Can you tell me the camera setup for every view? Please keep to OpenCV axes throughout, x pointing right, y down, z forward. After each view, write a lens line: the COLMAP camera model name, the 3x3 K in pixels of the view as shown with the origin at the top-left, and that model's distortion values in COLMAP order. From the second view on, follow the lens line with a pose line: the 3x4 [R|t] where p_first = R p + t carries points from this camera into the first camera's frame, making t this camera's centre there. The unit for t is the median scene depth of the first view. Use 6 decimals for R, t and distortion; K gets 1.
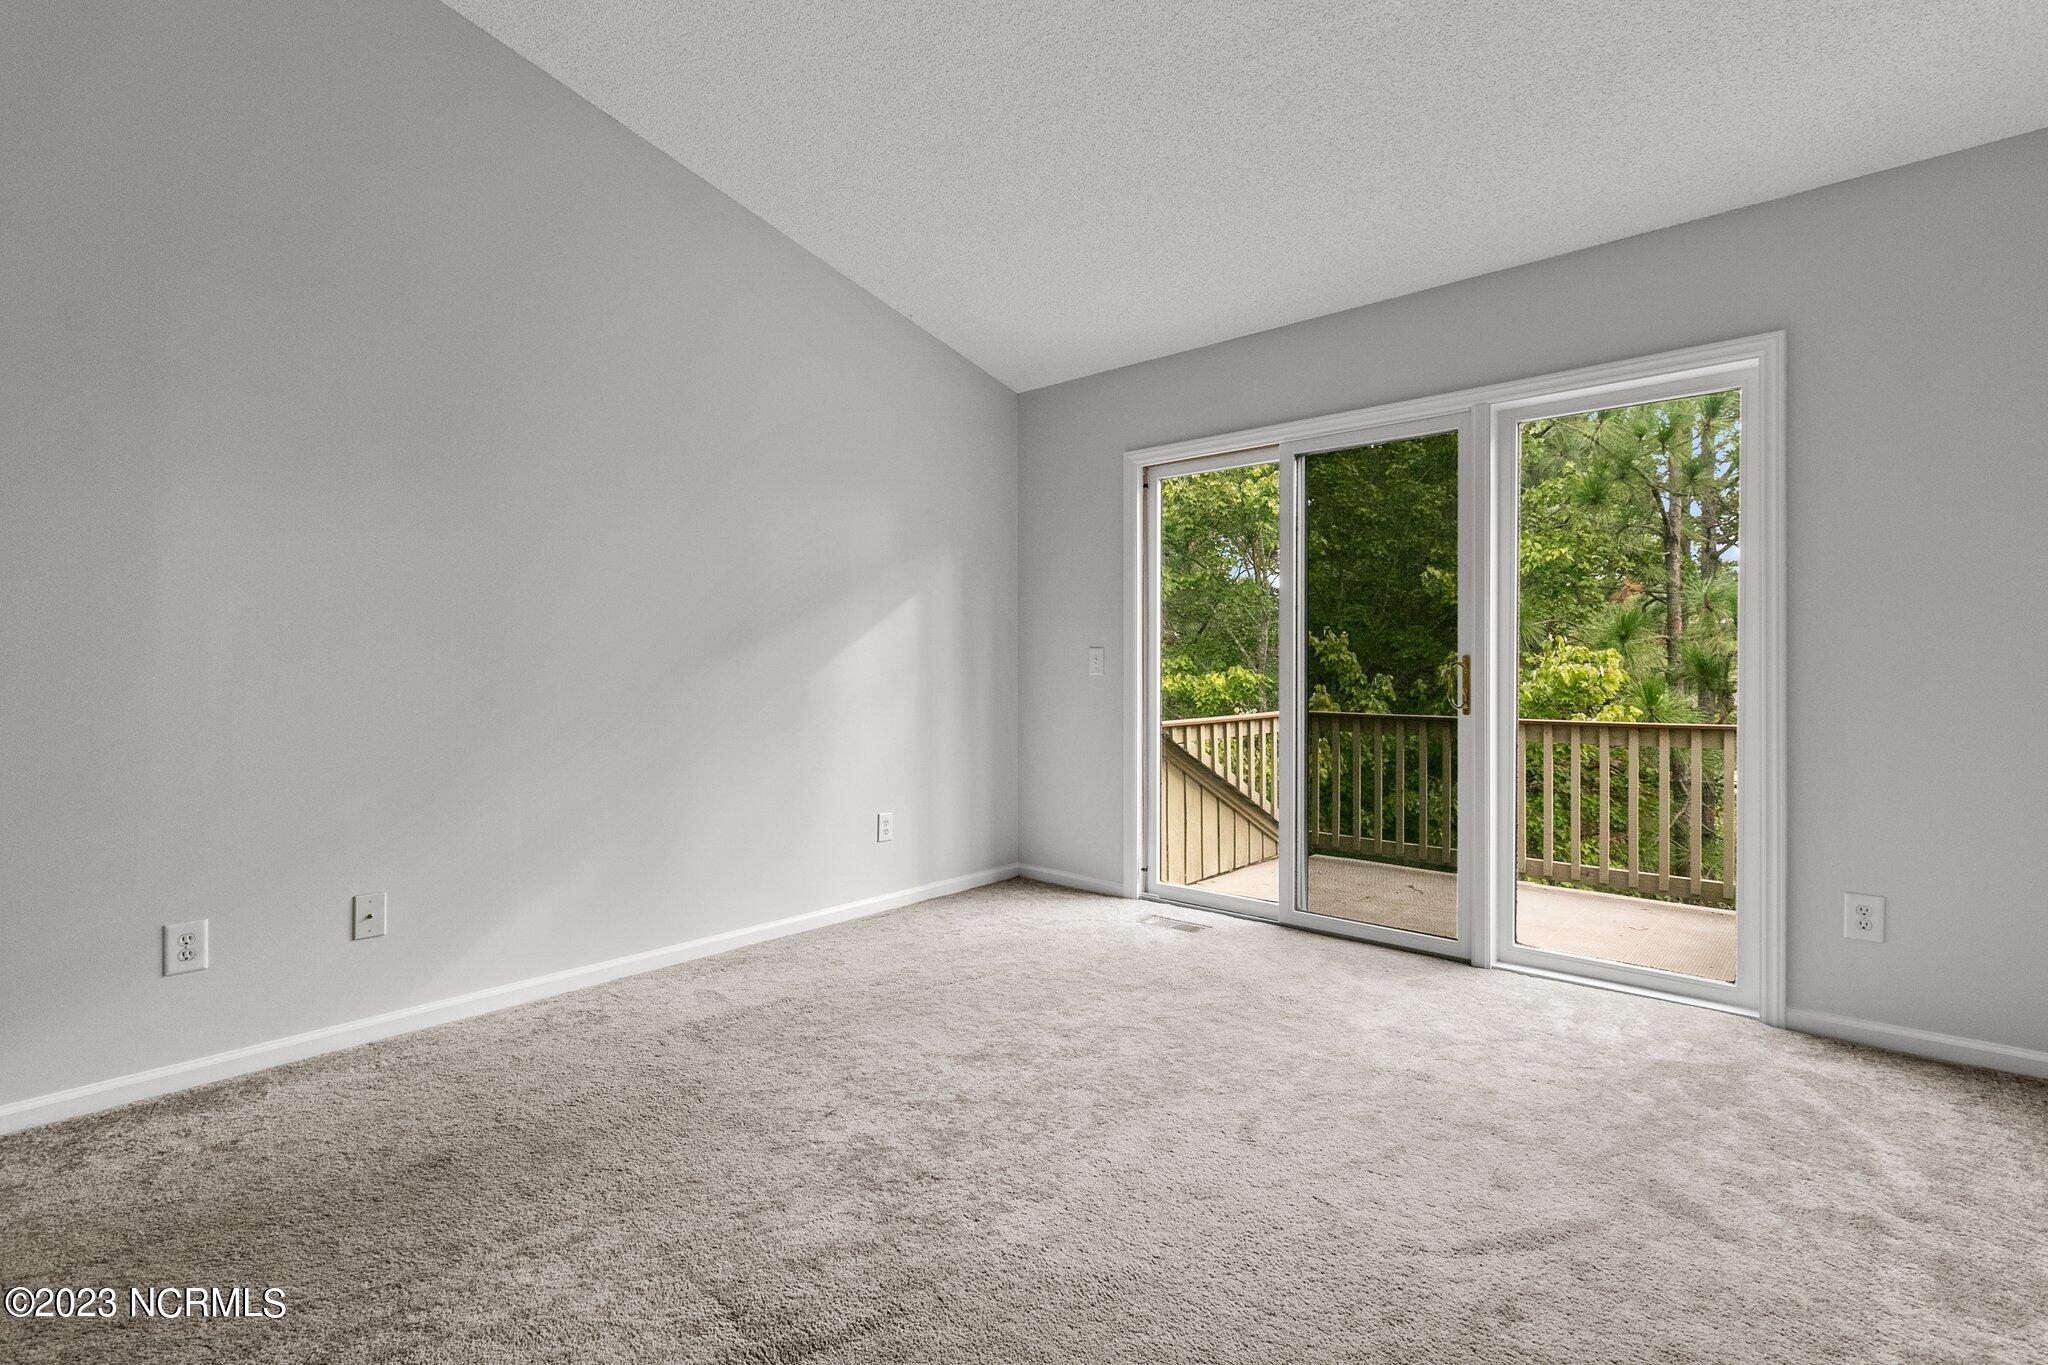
lens RADIAL K [[961.1, 0, 1031.0], [0, 961.1, 679.2], [0, 0, 1]] dist [0.000239, -0.000047]
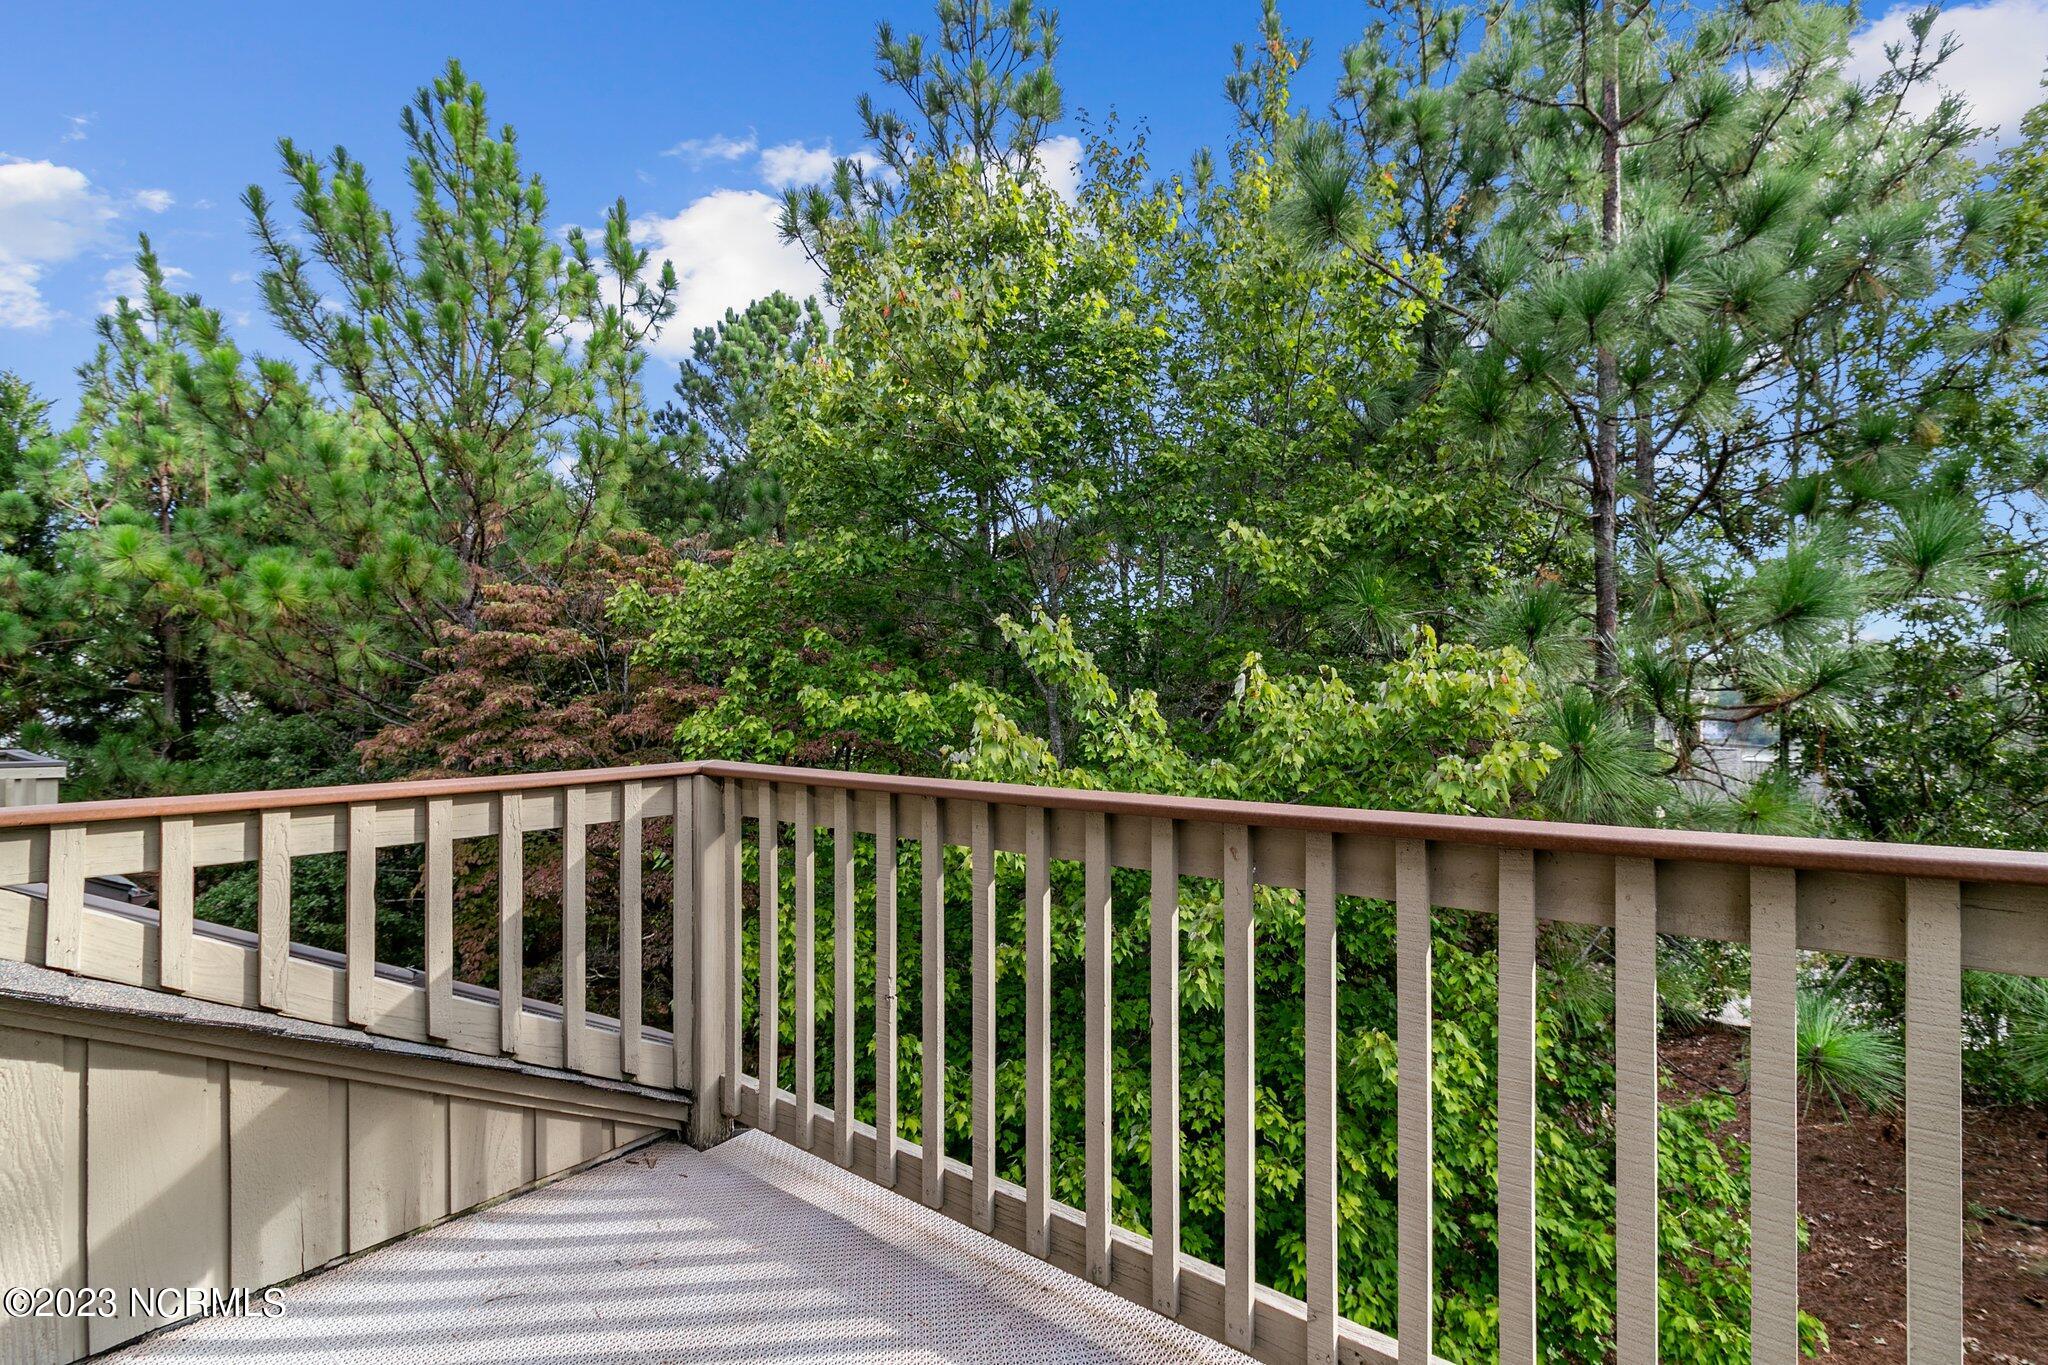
lens RADIAL K [[961.1, 0, 1017.0], [0, 961.1, 688.1], [0, 0, 1]] dist [0.000239, -0.000047]
pose [[0.998901, 0.000413, 0.046878, 0.266191], [0.000727, 0.999704, -0.024305, 0.008783], [-0.046874, 0.024312, 0.998605, 0.413296]]
